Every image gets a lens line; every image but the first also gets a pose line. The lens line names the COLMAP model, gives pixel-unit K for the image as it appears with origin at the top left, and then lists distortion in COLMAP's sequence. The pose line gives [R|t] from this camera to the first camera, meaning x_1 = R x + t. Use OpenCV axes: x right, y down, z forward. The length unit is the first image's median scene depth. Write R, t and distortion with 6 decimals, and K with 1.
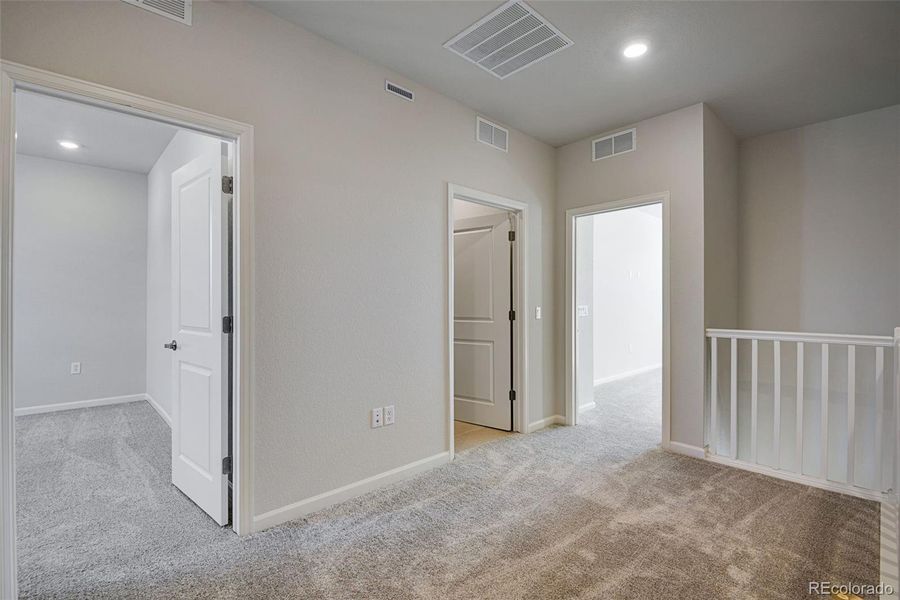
lens RADIAL K [[421.2, 0, 440.4], [0, 421.2, 301.7], [0, 0, 1]] dist [0.000824, 0.000048]
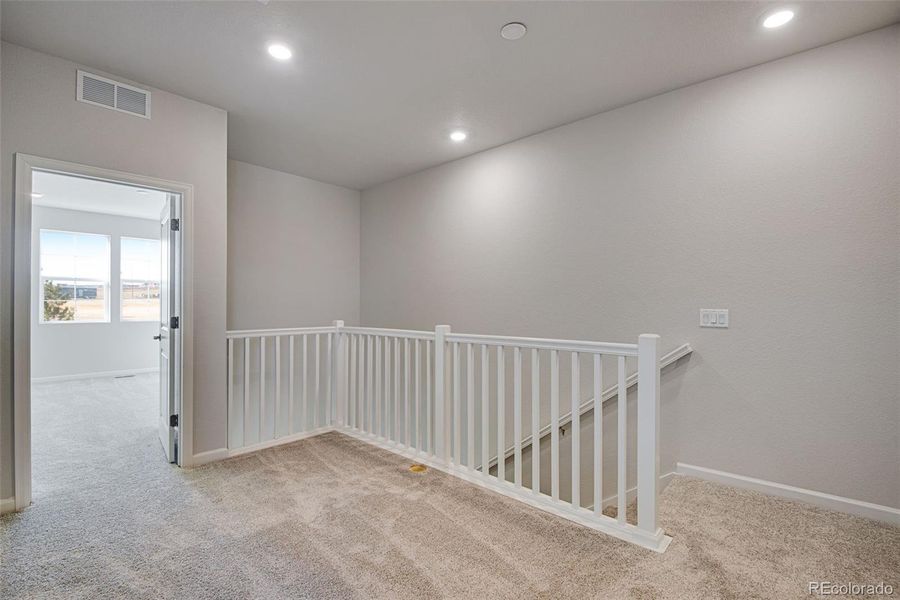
lens RADIAL K [[421.2, 0, 440.4], [0, 421.2, 301.7], [0, 0, 1]] dist [0.000824, 0.000048]
pose [[-0.092529, 0.009540, 0.995664, -0.550278], [0.001555, 0.999954, -0.009436, 0.004600], [-0.995709, 0.000675, -0.092540, 0.701204]]
